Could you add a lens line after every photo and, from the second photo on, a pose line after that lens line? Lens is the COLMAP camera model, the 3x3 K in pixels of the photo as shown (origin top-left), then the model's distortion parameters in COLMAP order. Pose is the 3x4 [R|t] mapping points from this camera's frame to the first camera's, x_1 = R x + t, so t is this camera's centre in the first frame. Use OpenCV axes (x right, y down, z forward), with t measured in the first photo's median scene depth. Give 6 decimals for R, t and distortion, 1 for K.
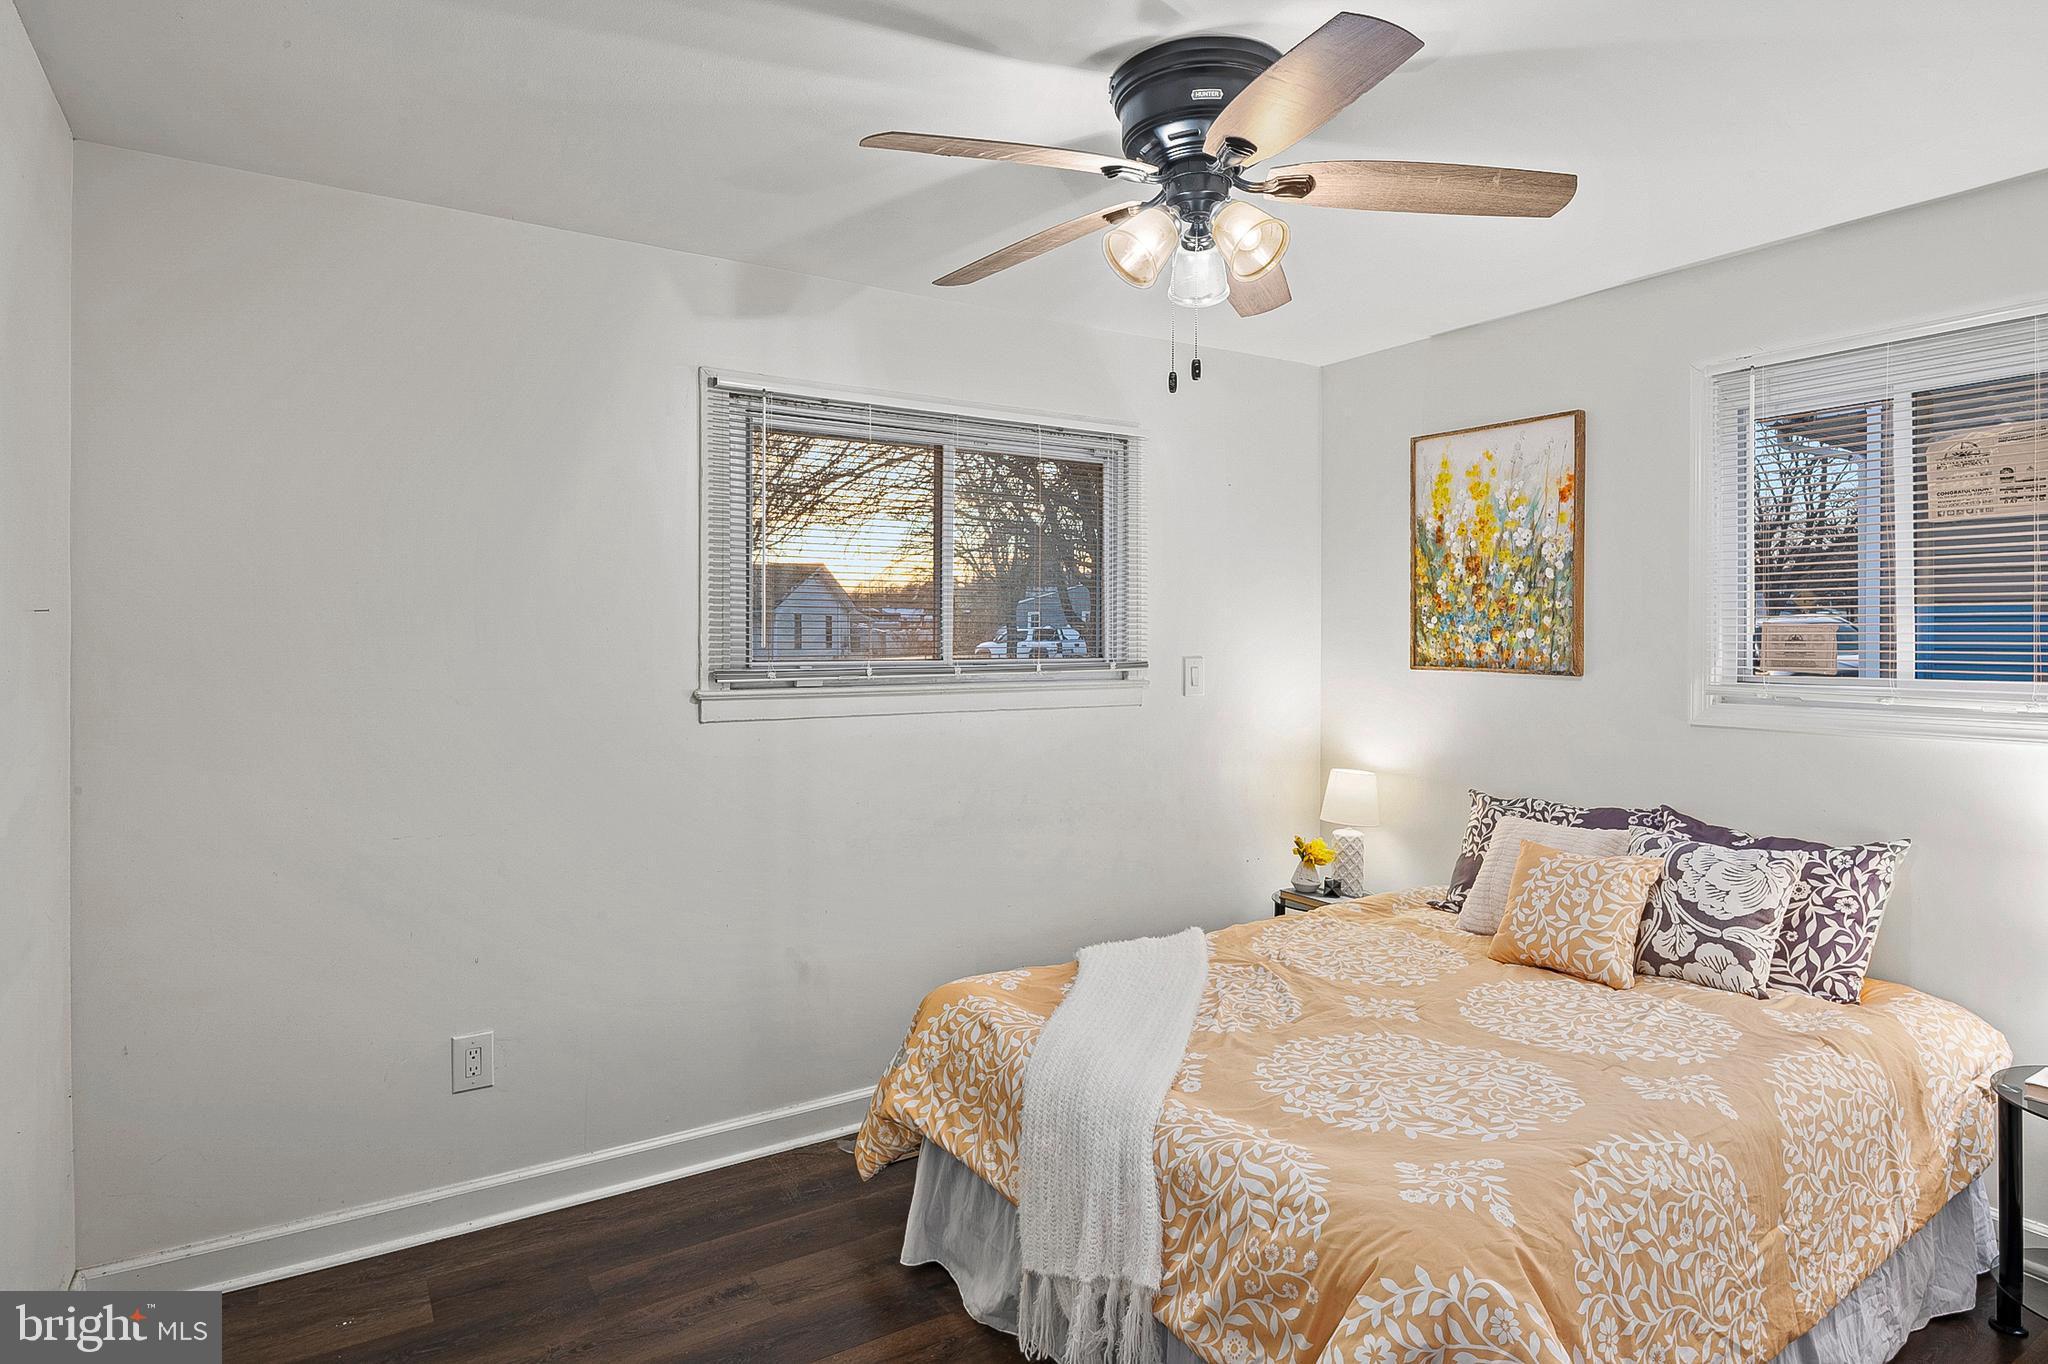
lens RADIAL K [[1109.3, 0, 1020.1], [0, 1109.3, 637.4], [0, 0, 1]] dist [-0.003985, -0.002359]
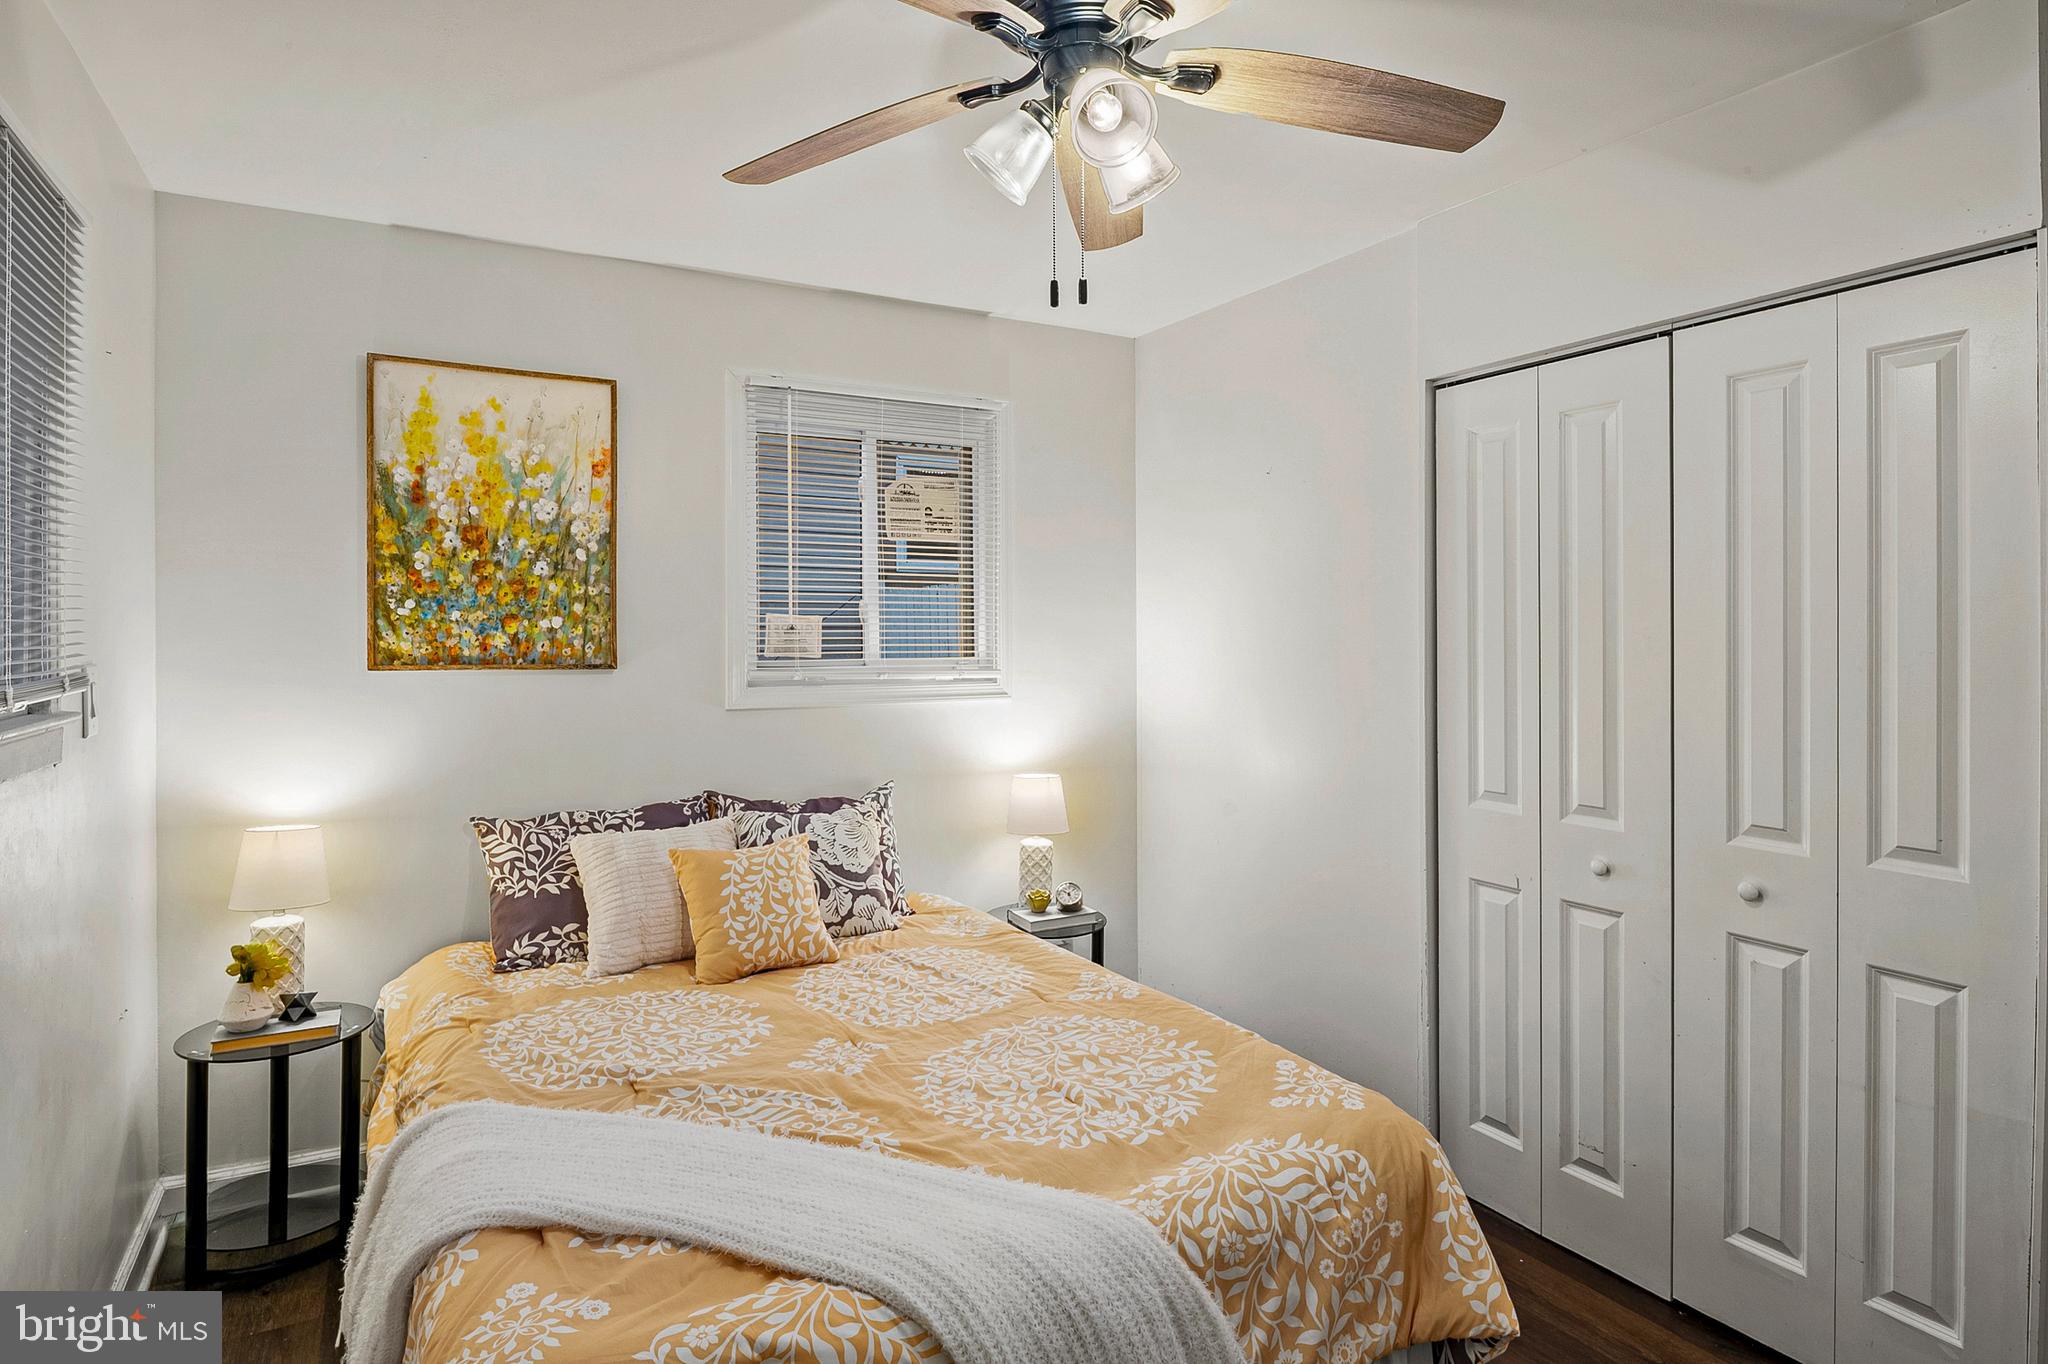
lens RADIAL K [[1109.3, 0, 1005.9], [0, 1109.3, 635.1], [0, 0, 1]] dist [-0.003985, -0.002359]
pose [[0.068488, -0.006146, 0.997633, -0.385456], [0.000858, 0.999981, 0.006102, 0.001309], [-0.997652, 0.000438, 0.068492, 0.596051]]
